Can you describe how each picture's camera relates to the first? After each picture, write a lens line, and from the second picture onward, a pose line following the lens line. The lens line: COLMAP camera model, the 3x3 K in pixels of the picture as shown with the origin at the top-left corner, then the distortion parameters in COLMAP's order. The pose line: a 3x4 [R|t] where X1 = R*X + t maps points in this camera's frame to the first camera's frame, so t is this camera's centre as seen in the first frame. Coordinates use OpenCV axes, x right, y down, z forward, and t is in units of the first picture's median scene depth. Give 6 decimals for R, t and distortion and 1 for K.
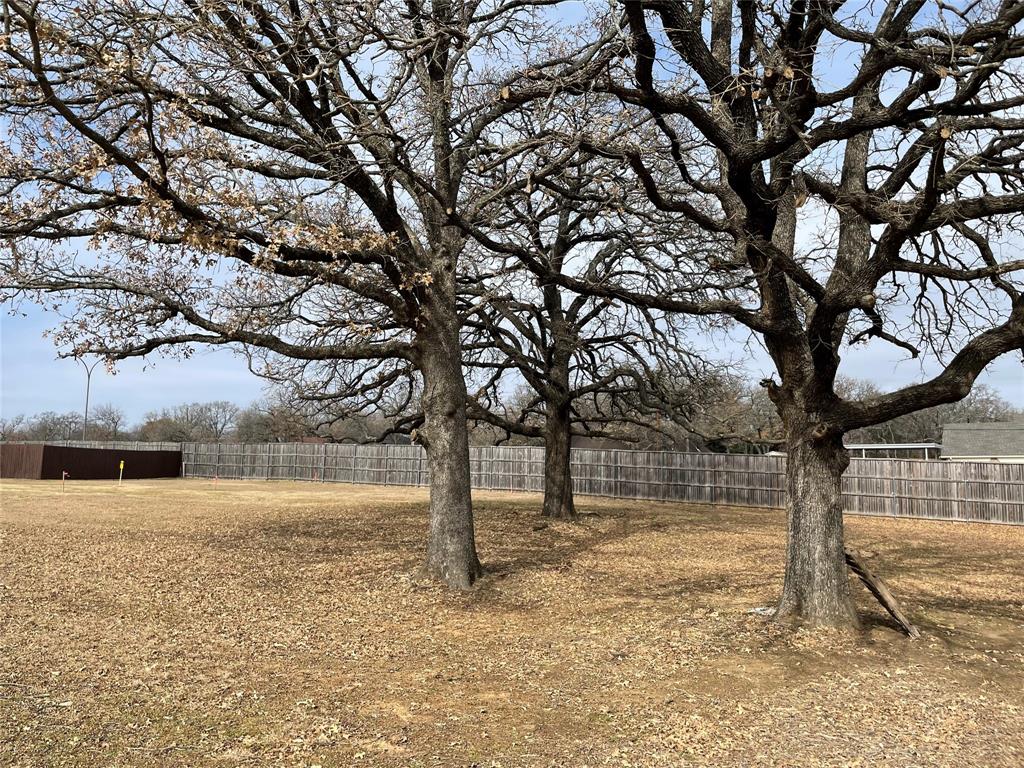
lens RADIAL K [[811.9, 0, 506.8], [0, 811.9, 384.0], [0, 0, 1]] dist [0.059011, -0.071918]
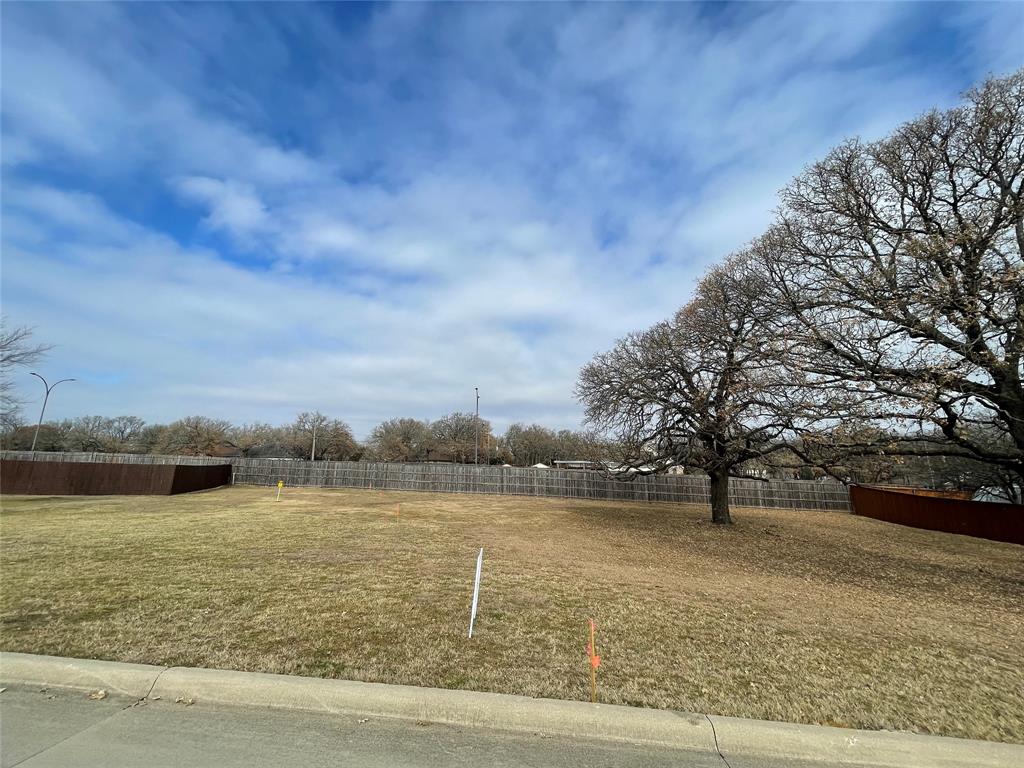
lens RADIAL K [[410.9, 0, 508.8], [0, 410.9, 377.2], [0, 0, 1]] dist [-0.001775, 0.000281]
pose [[0.857020, 0.114195, 0.502470, -1.296884], [-0.062941, 0.991032, -0.117875, -0.027428], [-0.511424, 0.069396, 0.856522, 0.702196]]
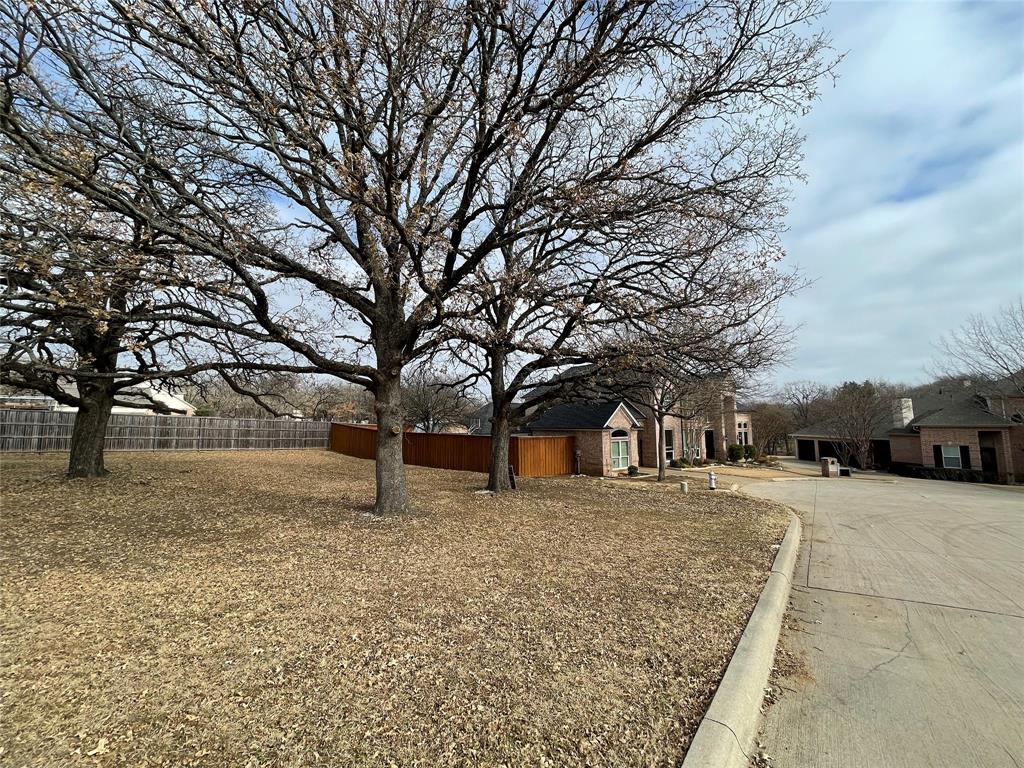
lens RADIAL K [[410.9, 0, 509.1], [0, 410.9, 374.8], [0, 0, 1]] dist [-0.001775, 0.000281]
pose [[0.050899, 0.101508, 0.993532, -0.786983], [-0.122332, 0.987964, -0.094672, 0.005975], [-0.991183, -0.116723, 0.062704, 0.605825]]
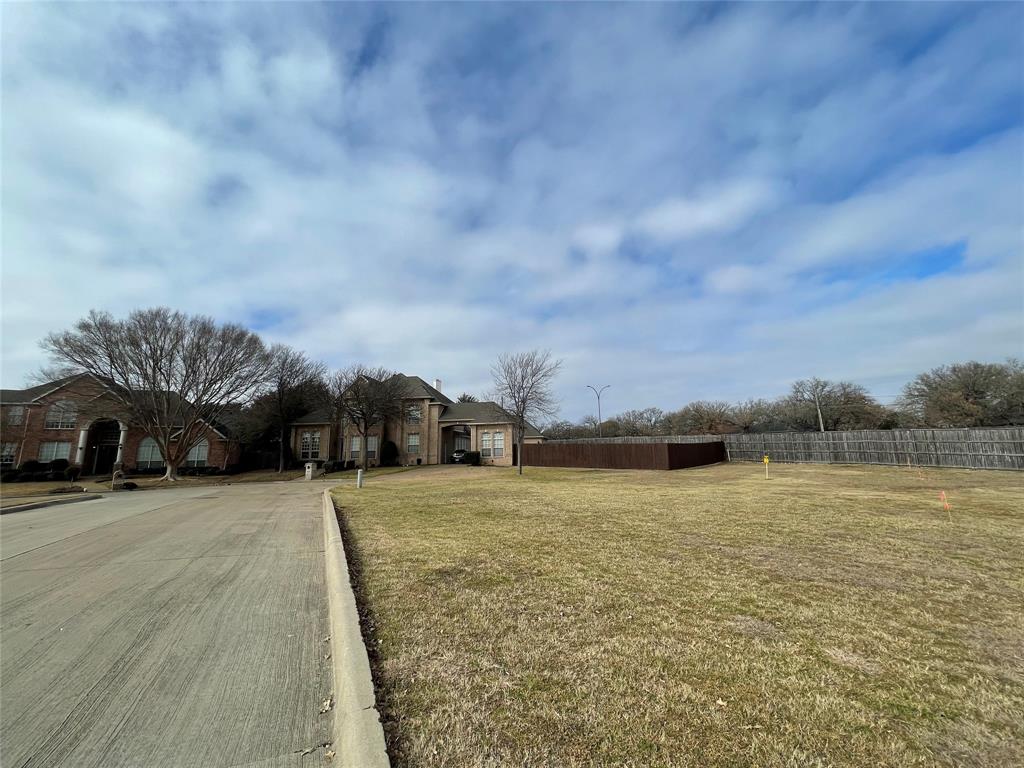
lens RADIAL K [[410.9, 0, 509.5], [0, 410.9, 376.5], [0, 0, 1]] dist [-0.001775, 0.000281]
pose [[0.845071, -0.125153, -0.519800, -1.182855], [0.094077, 0.991855, -0.085863, 0.009007], [0.526312, 0.023659, 0.849962, 0.893345]]
